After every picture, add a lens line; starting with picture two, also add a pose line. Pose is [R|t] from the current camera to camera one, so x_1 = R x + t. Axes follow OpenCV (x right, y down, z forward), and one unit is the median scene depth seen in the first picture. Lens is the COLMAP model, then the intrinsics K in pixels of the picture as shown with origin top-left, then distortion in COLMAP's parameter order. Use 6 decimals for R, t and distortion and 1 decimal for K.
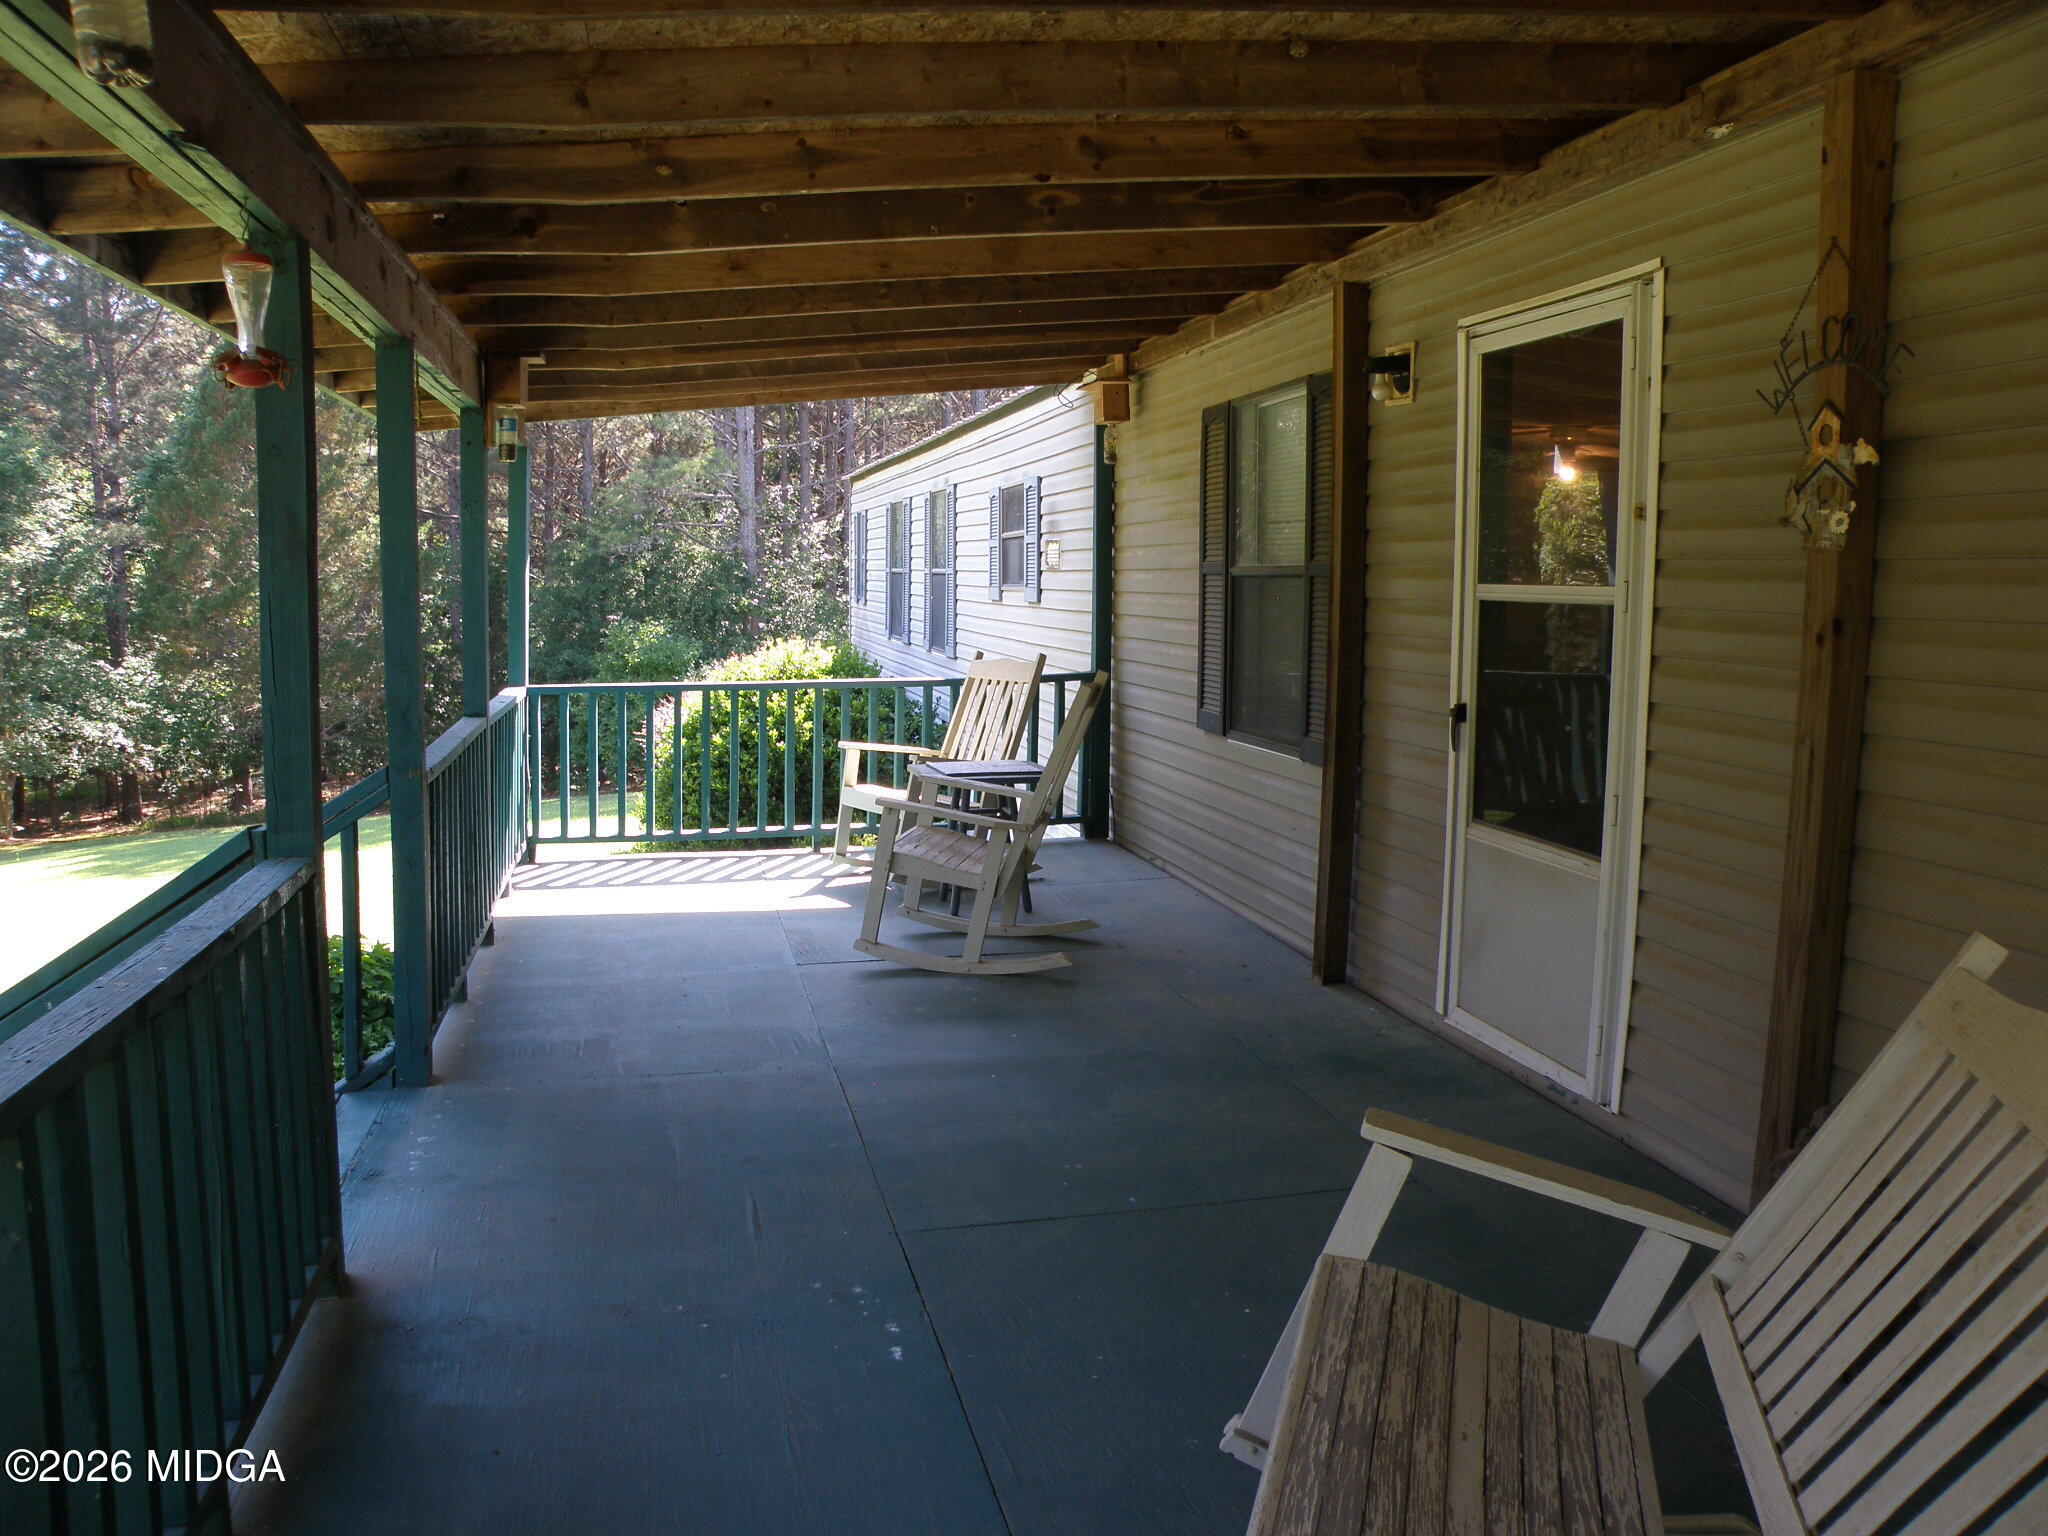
lens RADIAL K [[1570.8, 0, 1024.0], [0, 1570.8, 768.0], [0, 0, 1]] dist [-0.157734, 0.111941]
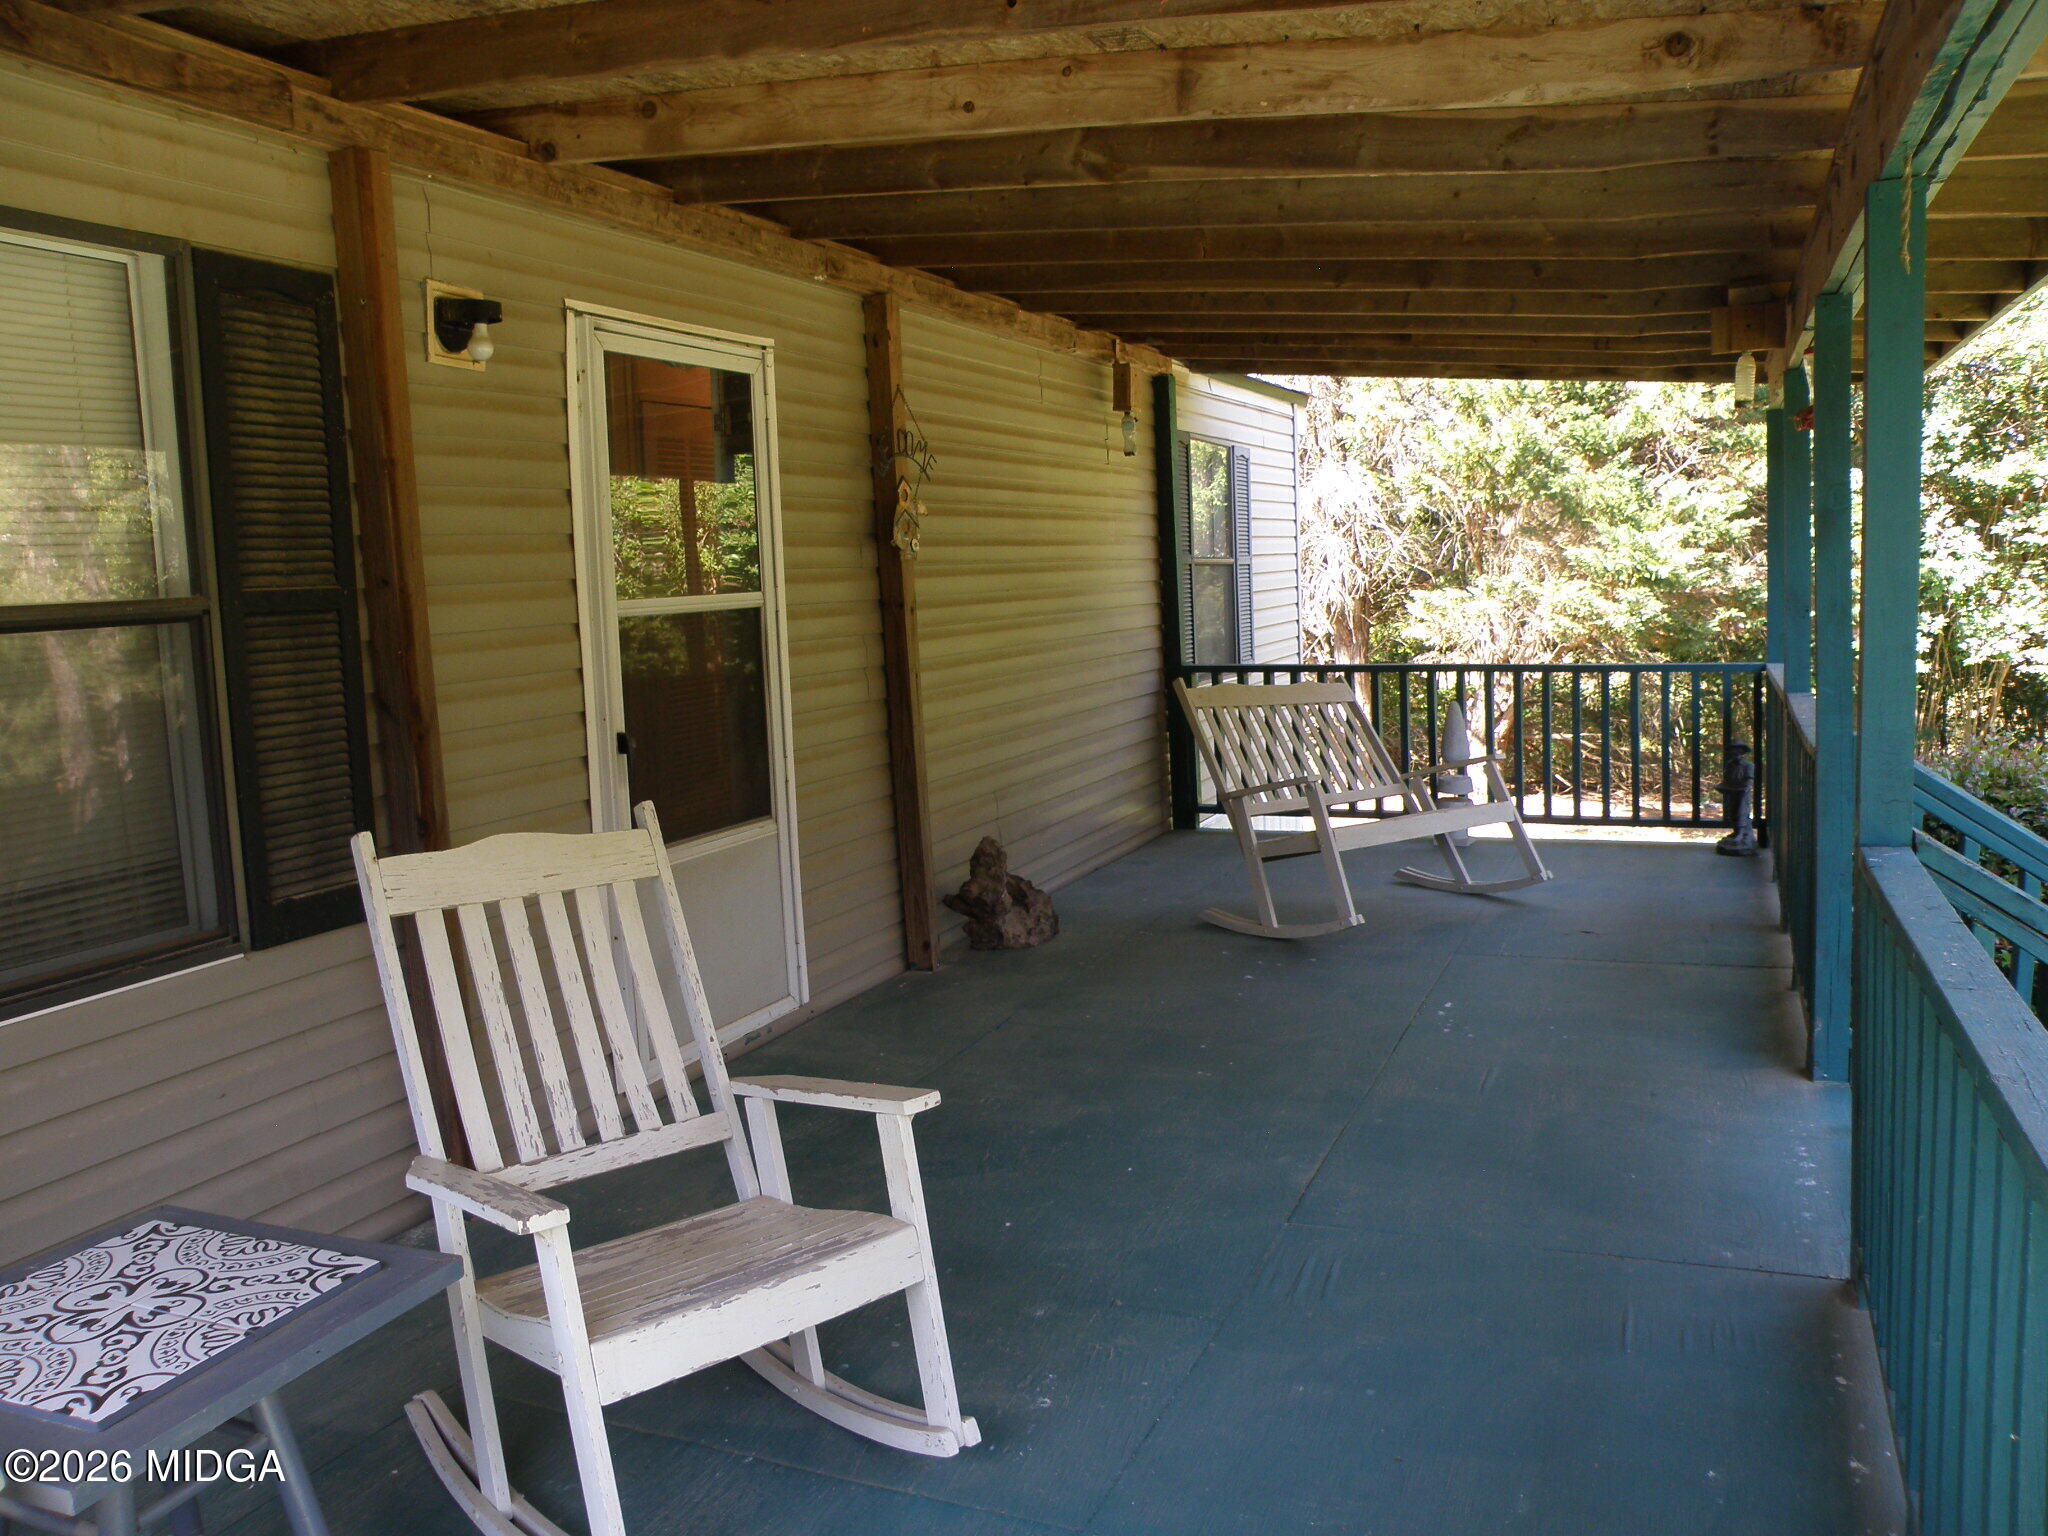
lens RADIAL K [[1570.8, 0, 1024.0], [0, 1570.8, 768.0], [0, 0, 1]] dist [-0.157734, 0.111941]
pose [[-0.805201, -0.044367, 0.591339, -0.641915], [0.110495, 0.968508, 0.223121, -0.288328], [-0.582616, 0.244997, -0.774942, 2.288232]]
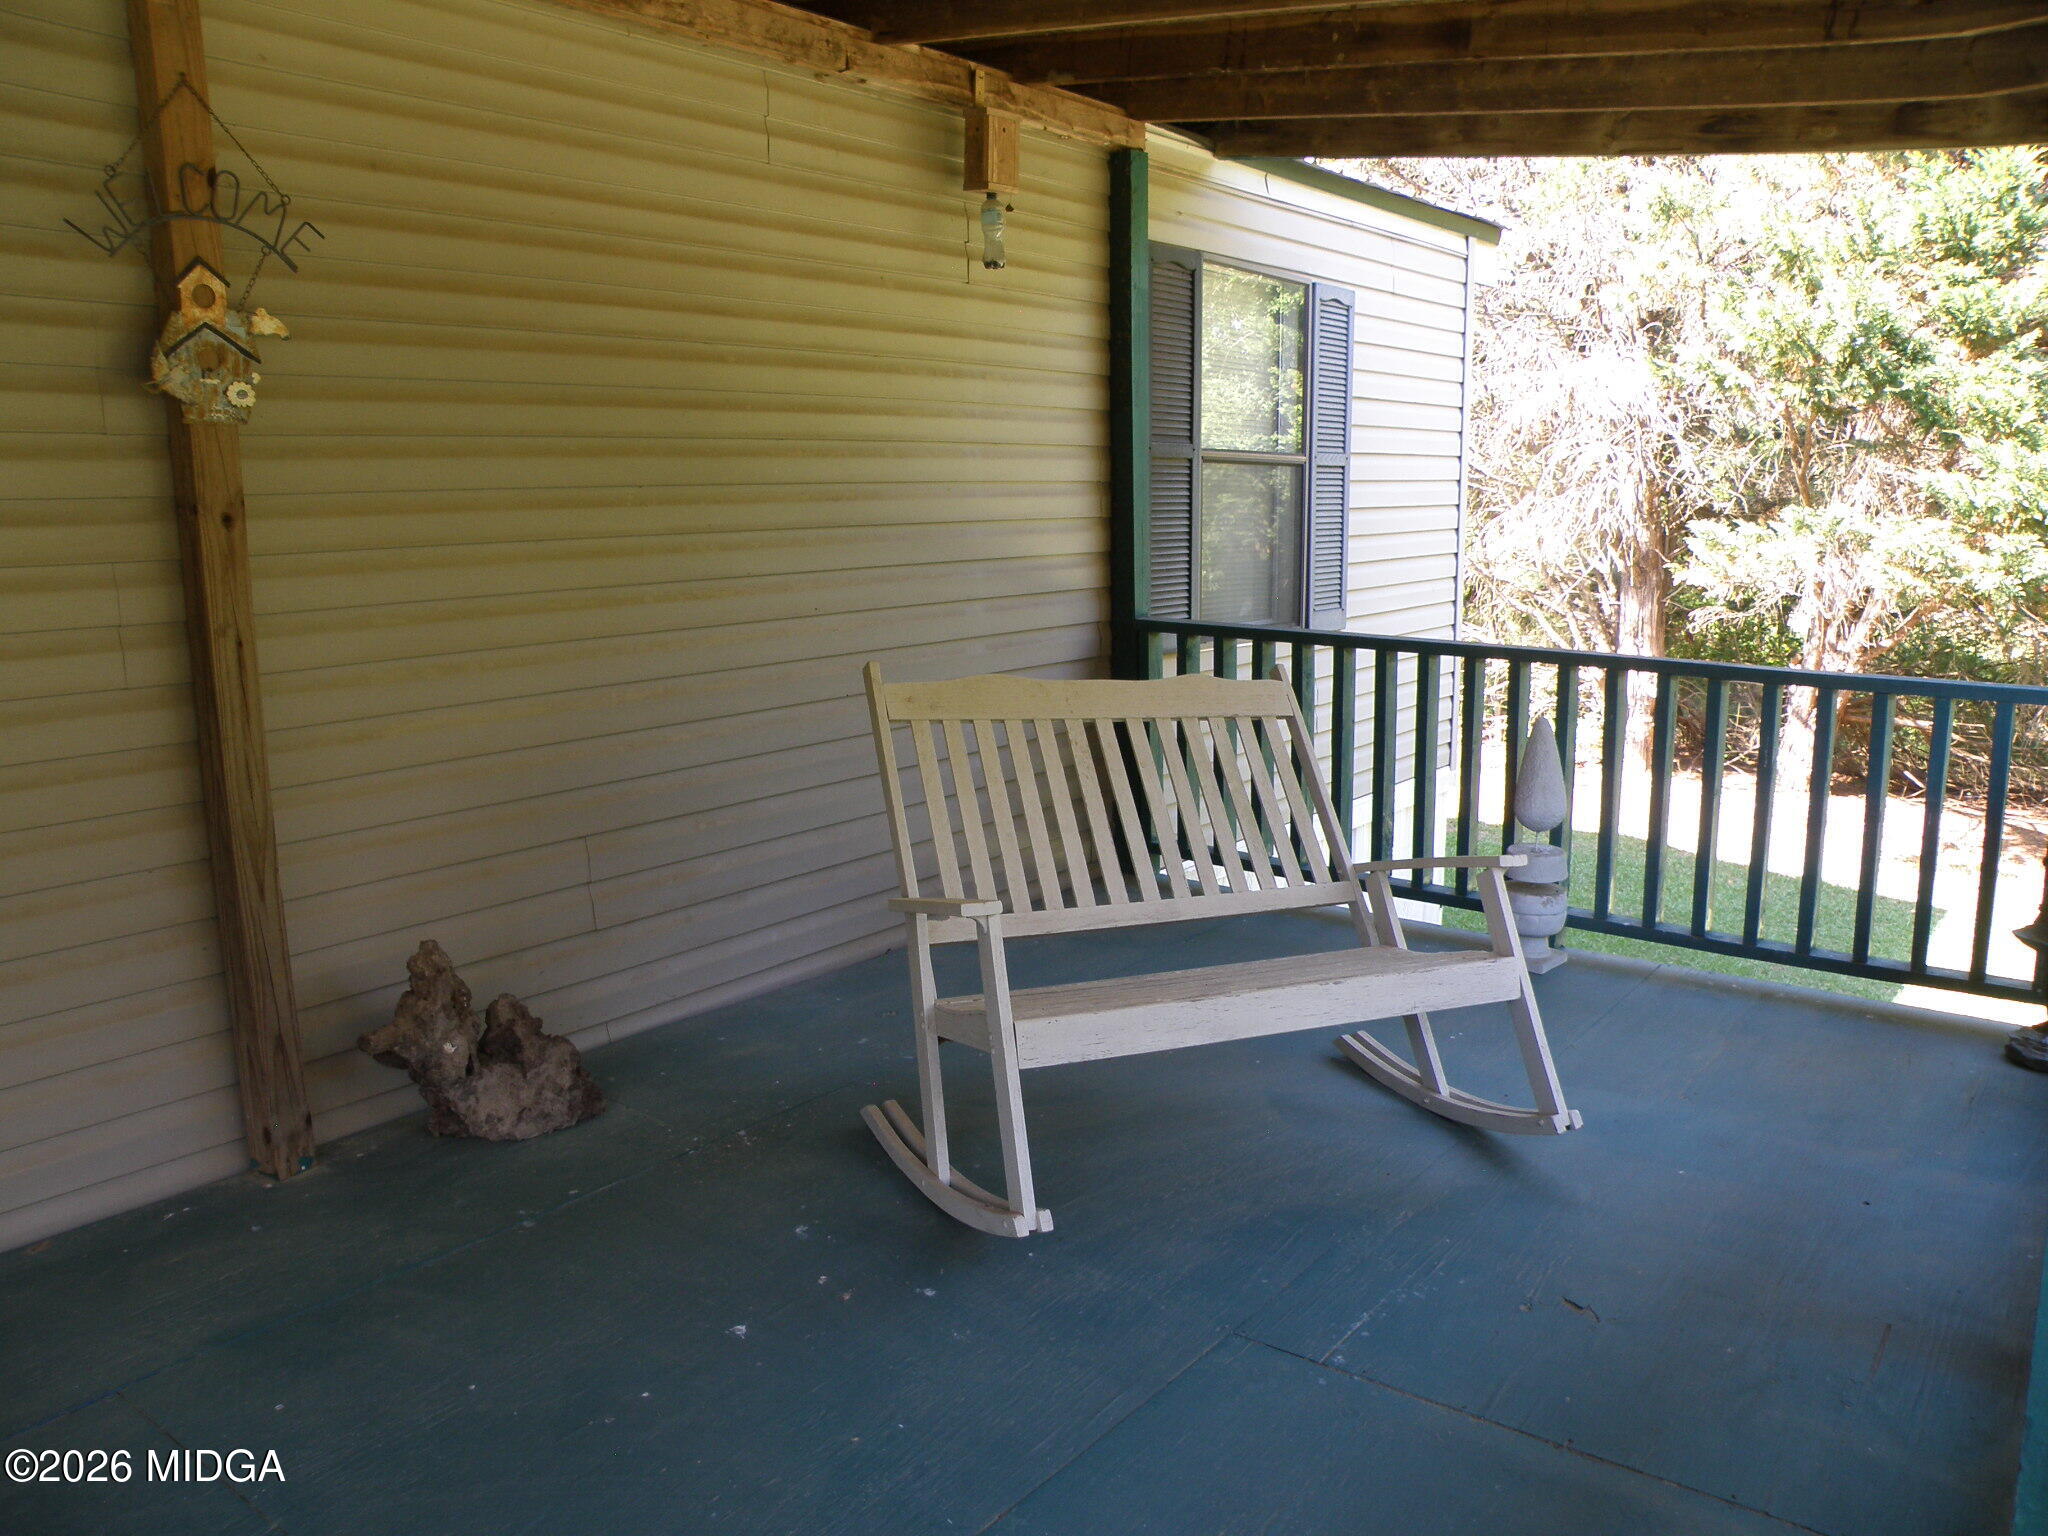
lens RADIAL K [[1570.8, 0, 1024.0], [0, 1570.8, 768.0], [0, 0, 1]] dist [-0.157734, 0.111941]
pose [[-0.635646, -0.143858, 0.758458, -0.491973], [0.093314, 0.960961, 0.260472, -0.130437], [-0.766320, 0.236343, -0.597407, 1.174415]]
